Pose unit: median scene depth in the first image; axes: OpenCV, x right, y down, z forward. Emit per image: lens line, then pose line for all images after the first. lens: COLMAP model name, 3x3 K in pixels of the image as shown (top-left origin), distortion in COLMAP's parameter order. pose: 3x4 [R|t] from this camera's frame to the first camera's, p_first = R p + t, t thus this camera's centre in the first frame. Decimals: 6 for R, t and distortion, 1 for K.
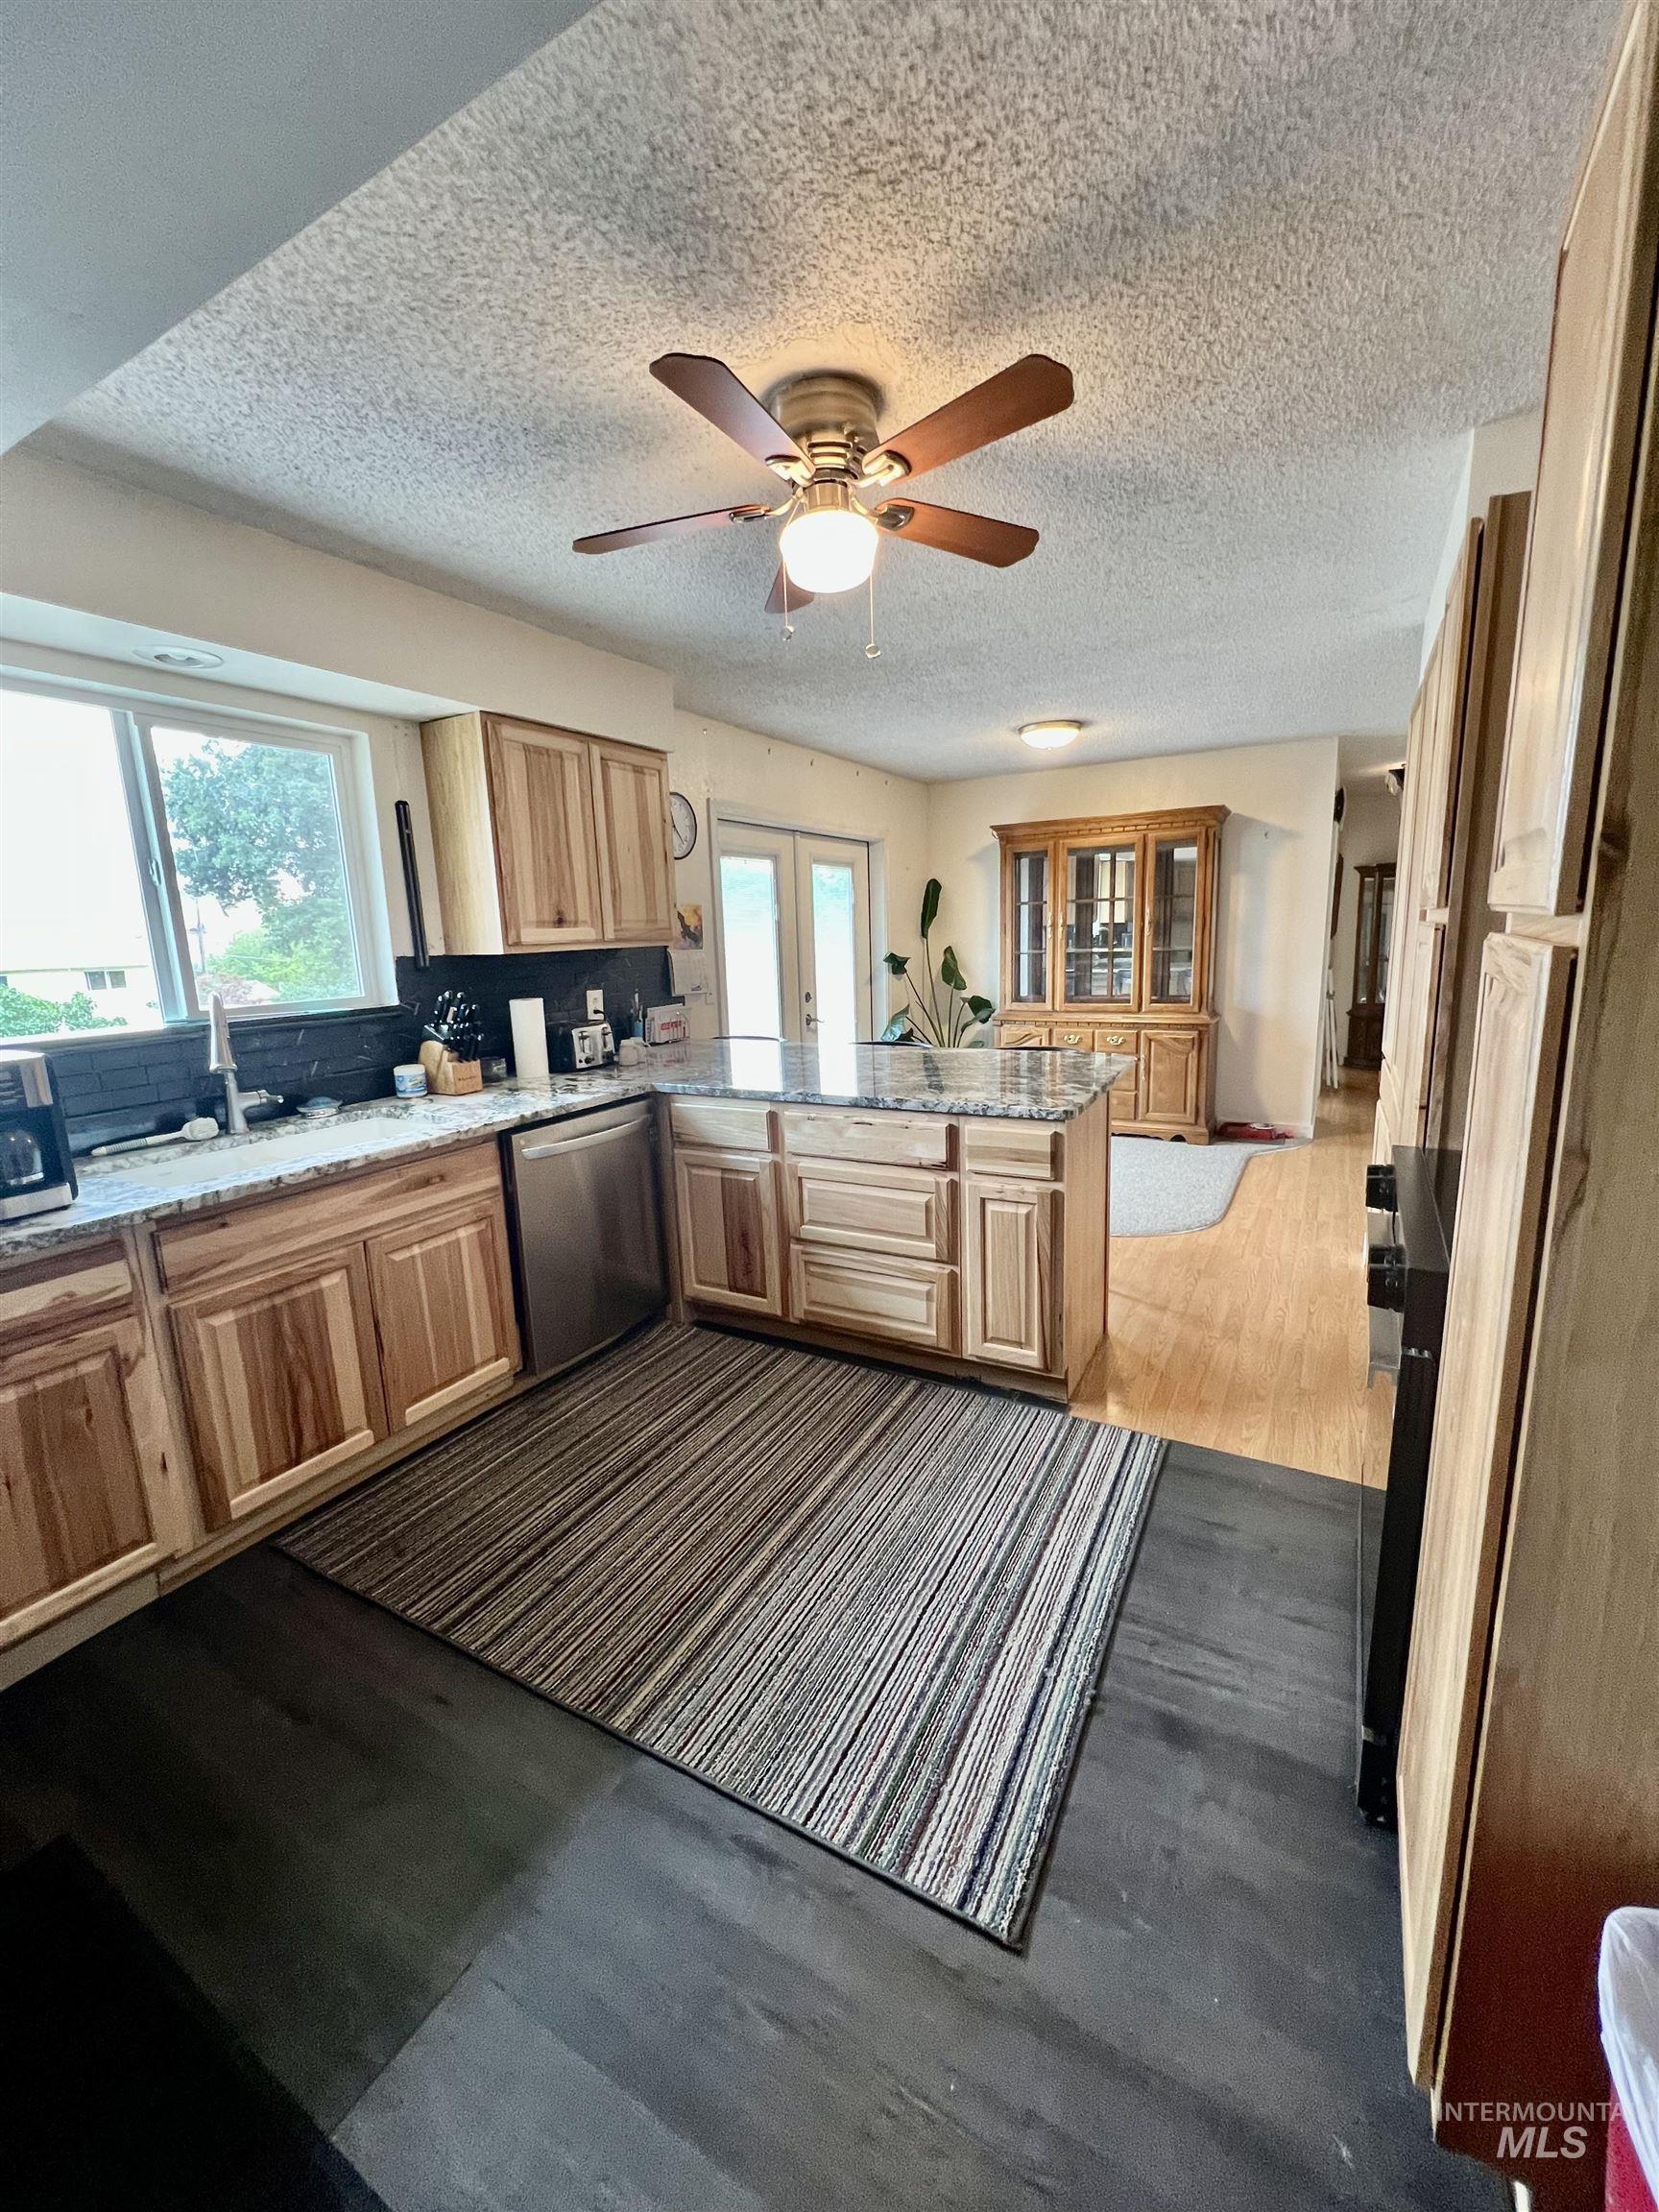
lens RADIAL K [[885.0, 0, 825.3], [0, 885.0, 1097.9], [0, 0, 1]] dist [-0.000583, -0.000027]
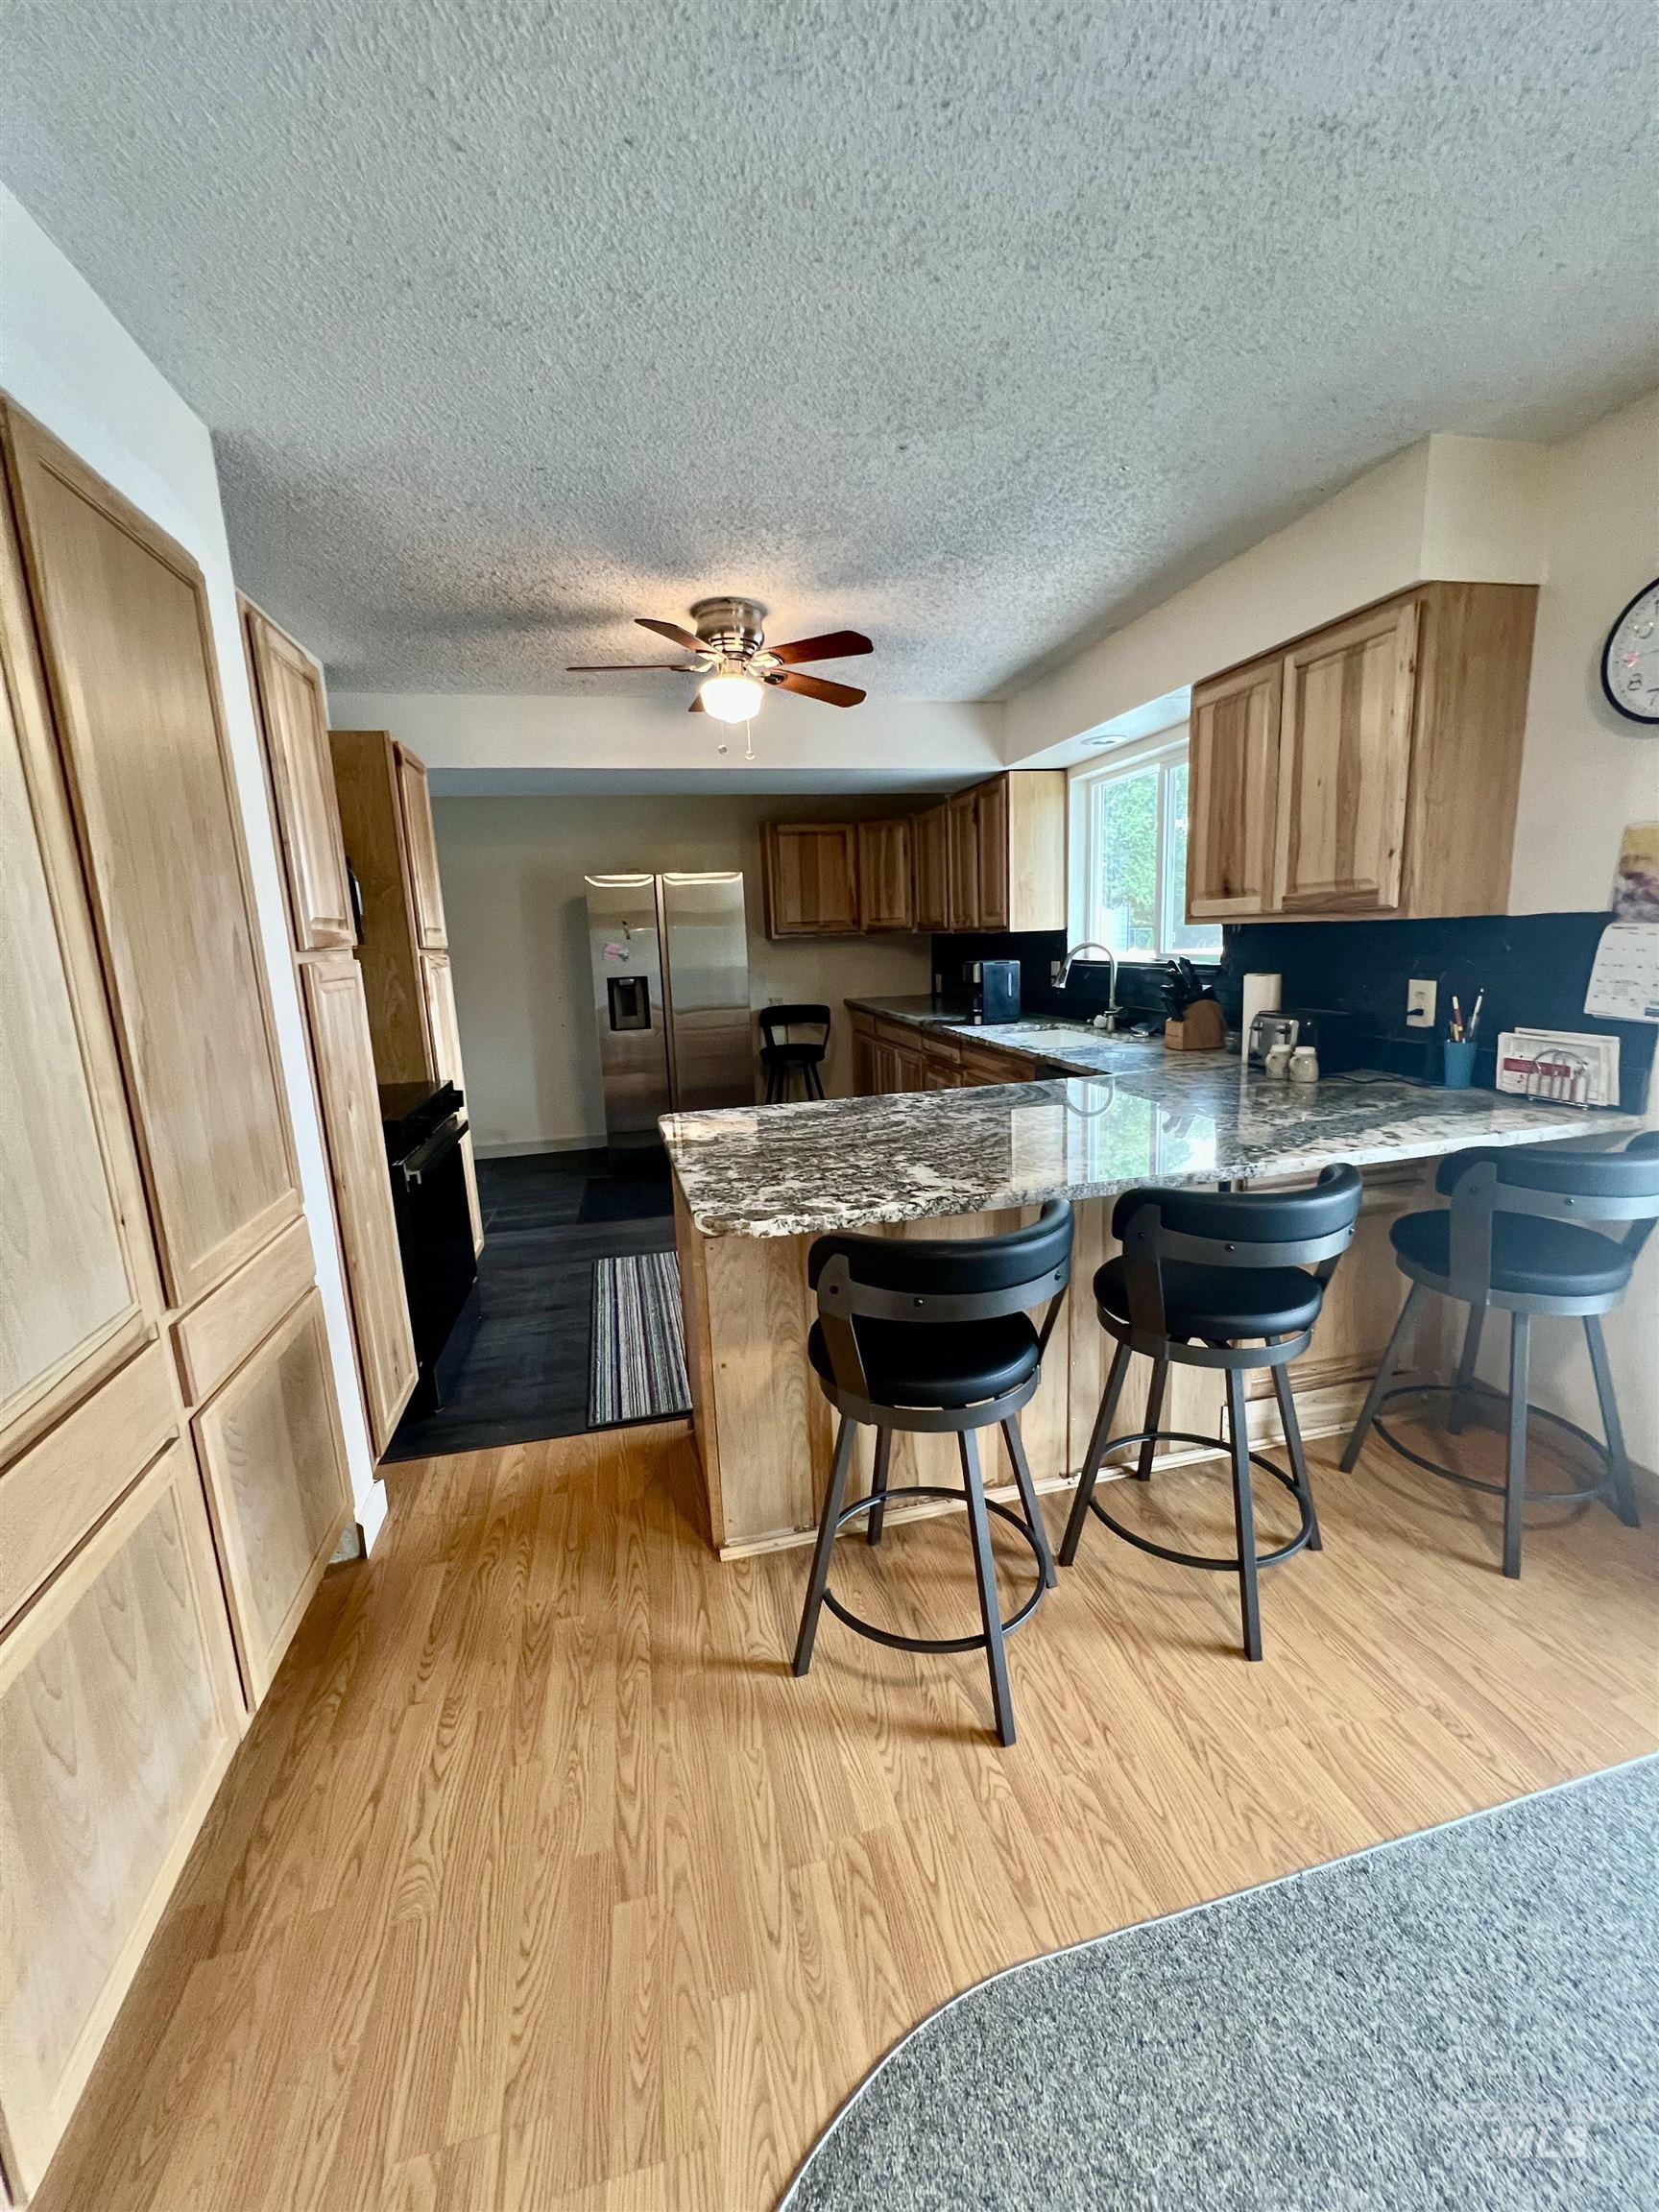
lens RADIAL K [[885.0, 0, 829.3], [0, 885.0, 1103.9], [0, 0, 1]] dist [-0.000583, -0.000027]
pose [[-0.730456, 0.190442, -0.655871, 0.619739], [-0.062791, 0.937541, 0.342161, -0.278784], [0.680068, 0.291116, -0.672874, 1.392352]]
